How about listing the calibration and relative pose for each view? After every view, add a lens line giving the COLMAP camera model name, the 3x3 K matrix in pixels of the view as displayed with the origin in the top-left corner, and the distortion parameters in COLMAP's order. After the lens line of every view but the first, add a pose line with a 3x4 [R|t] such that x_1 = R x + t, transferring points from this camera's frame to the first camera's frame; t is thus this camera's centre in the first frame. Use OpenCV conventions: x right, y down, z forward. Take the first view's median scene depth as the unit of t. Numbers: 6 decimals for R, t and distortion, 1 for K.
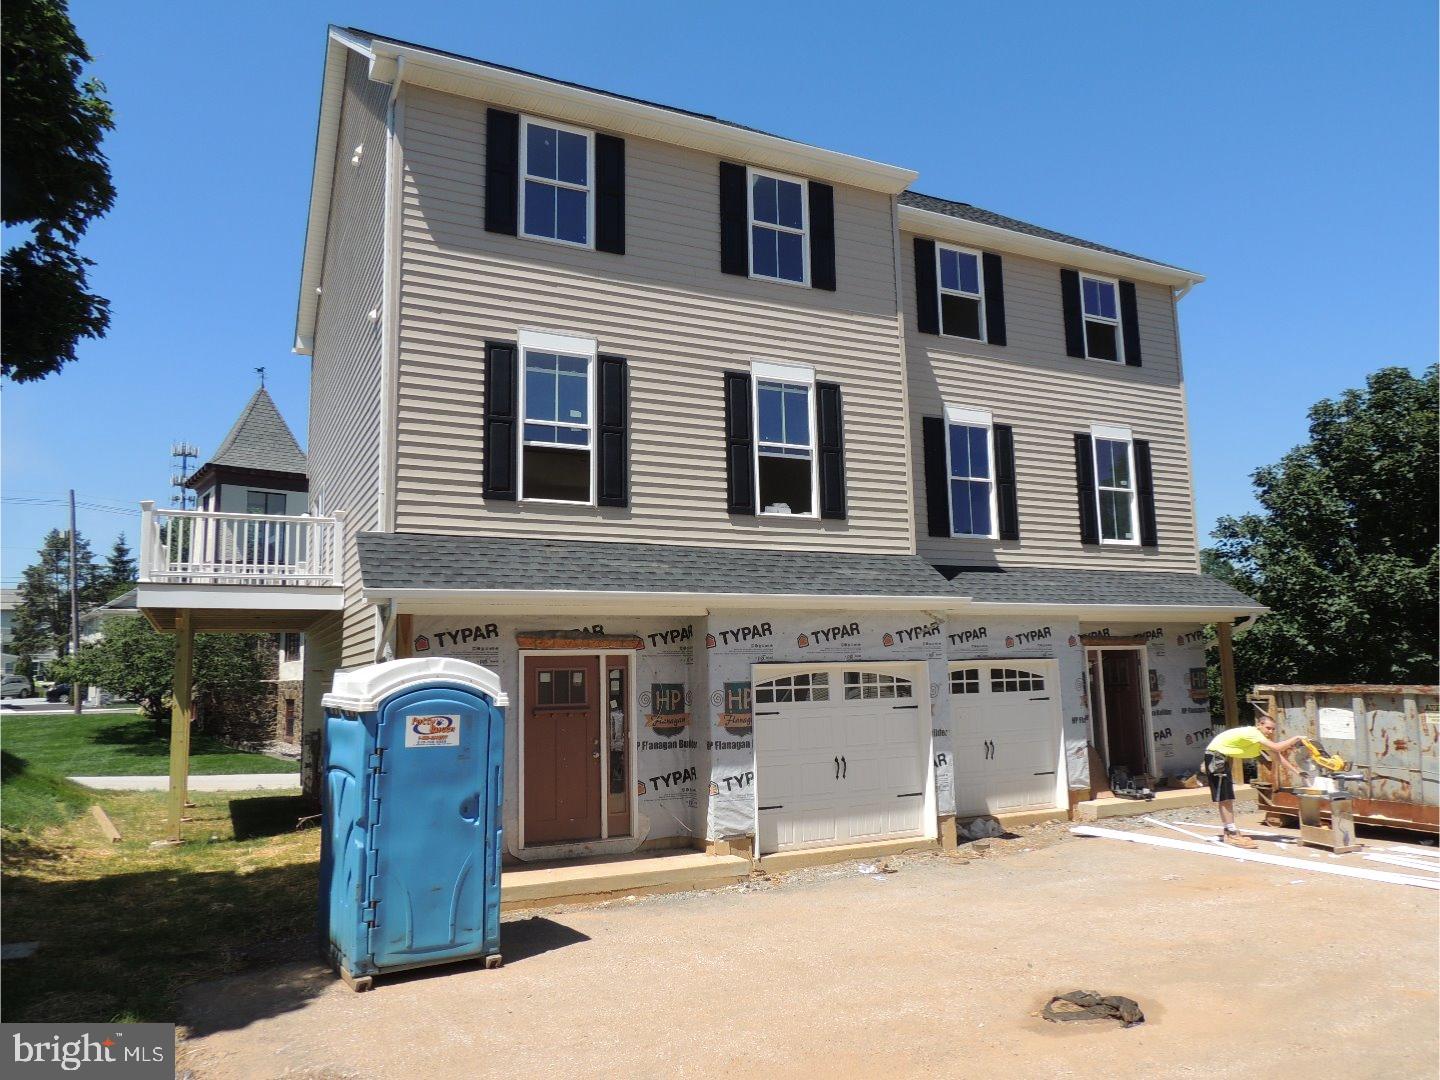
lens RADIAL K [[1025.4, 0, 720.1], [0, 1025.4, 541.0], [0, 0, 1]] dist [-0.010343, -0.002412]
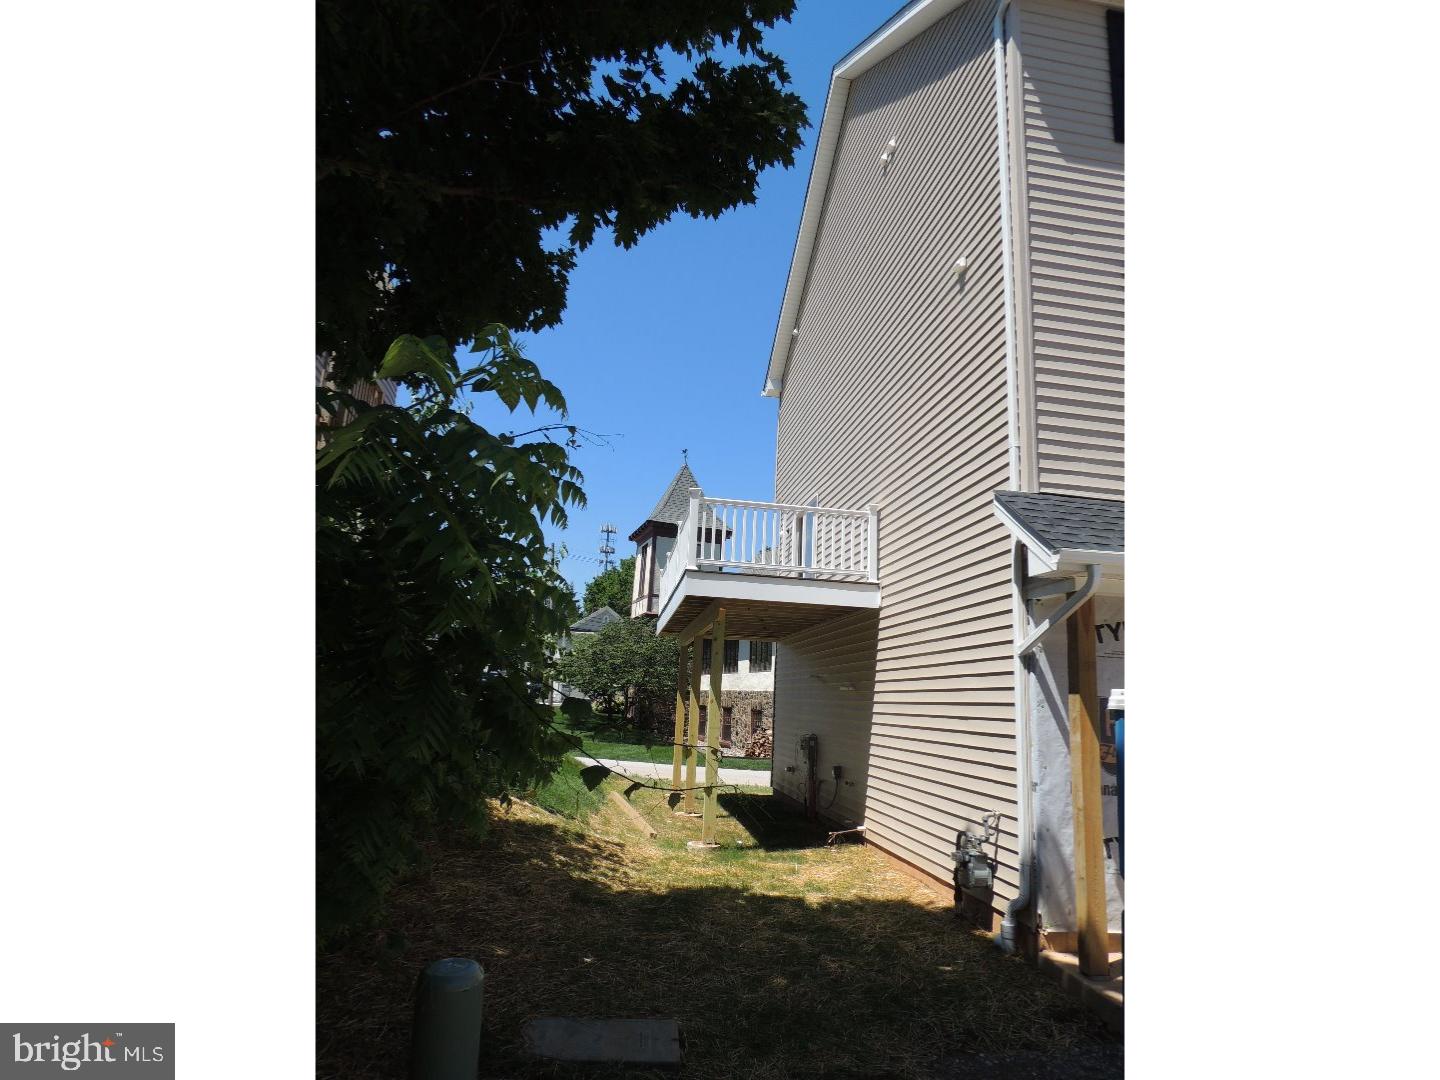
lens RADIAL K [[767.7, 0, 721.5], [0, 767.7, 540.8], [0, 0, 1]] dist [-0.028759, -0.000422]
pose [[0.946912, 0.003103, -0.321477, -0.093979], [-0.028050, 0.996937, -0.073000, 0.020302], [0.320266, 0.078142, 0.944099, 0.098089]]
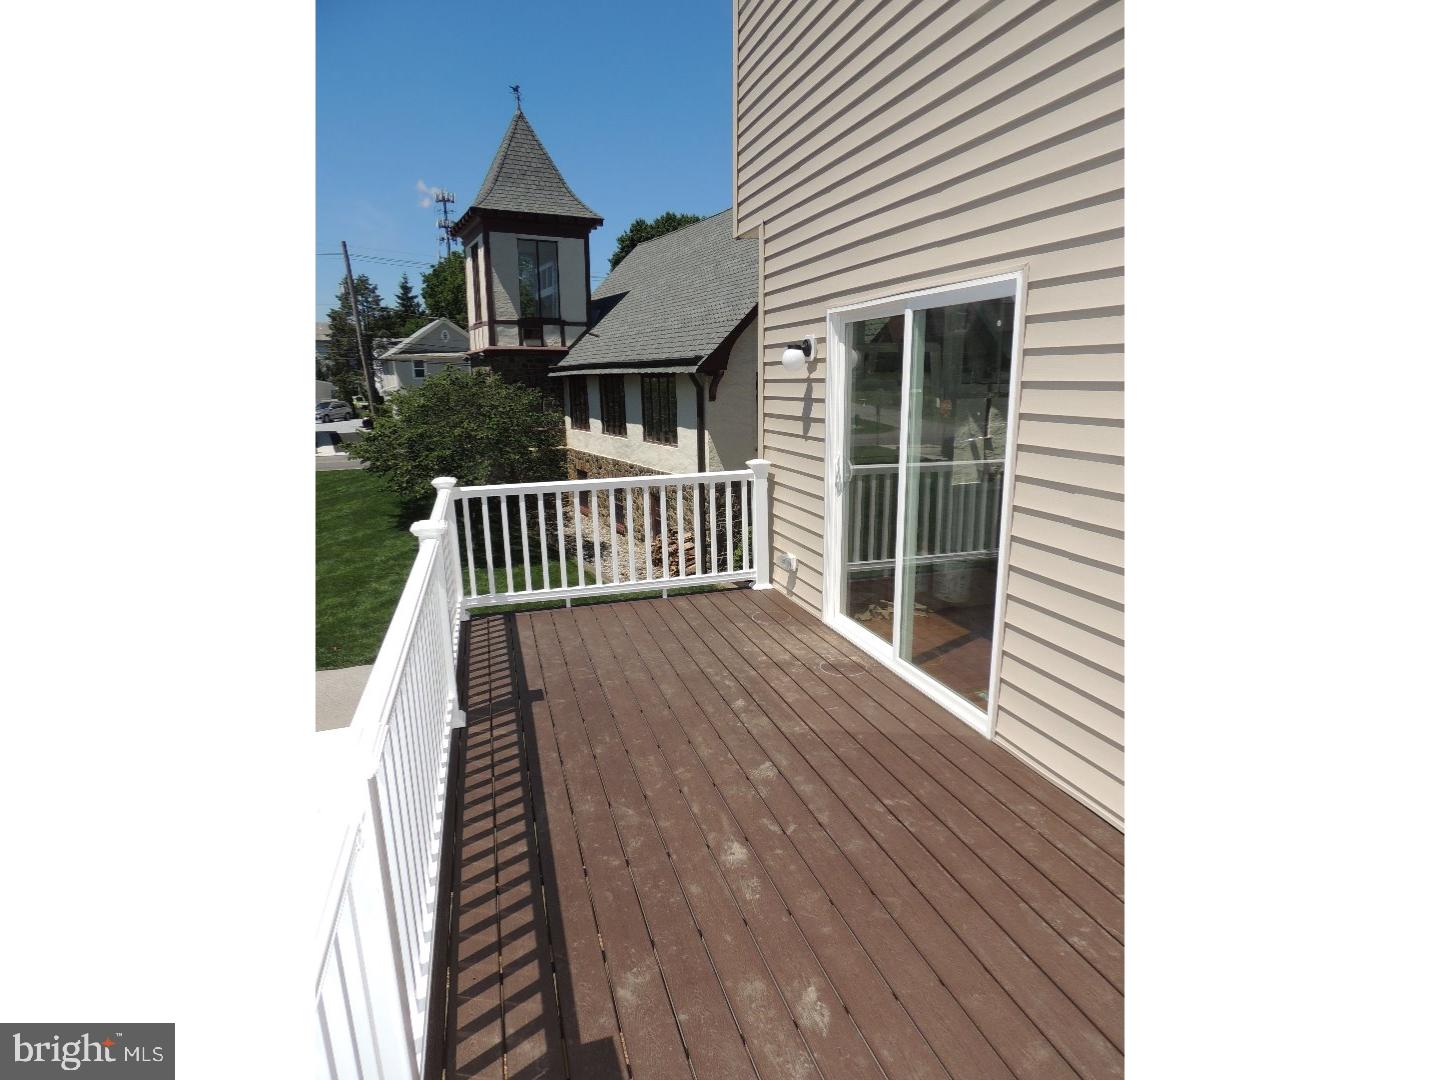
lens RADIAL K [[767.7, 0, 721.8], [0, 767.7, 540.3], [0, 0, 1]] dist [-0.028759, -0.000422]
pose [[0.987062, 0.041904, -0.154765, -0.176133], [0.013041, 0.941066, 0.337971, -0.024727], [0.159806, -0.335617, 0.928344, 0.330598]]
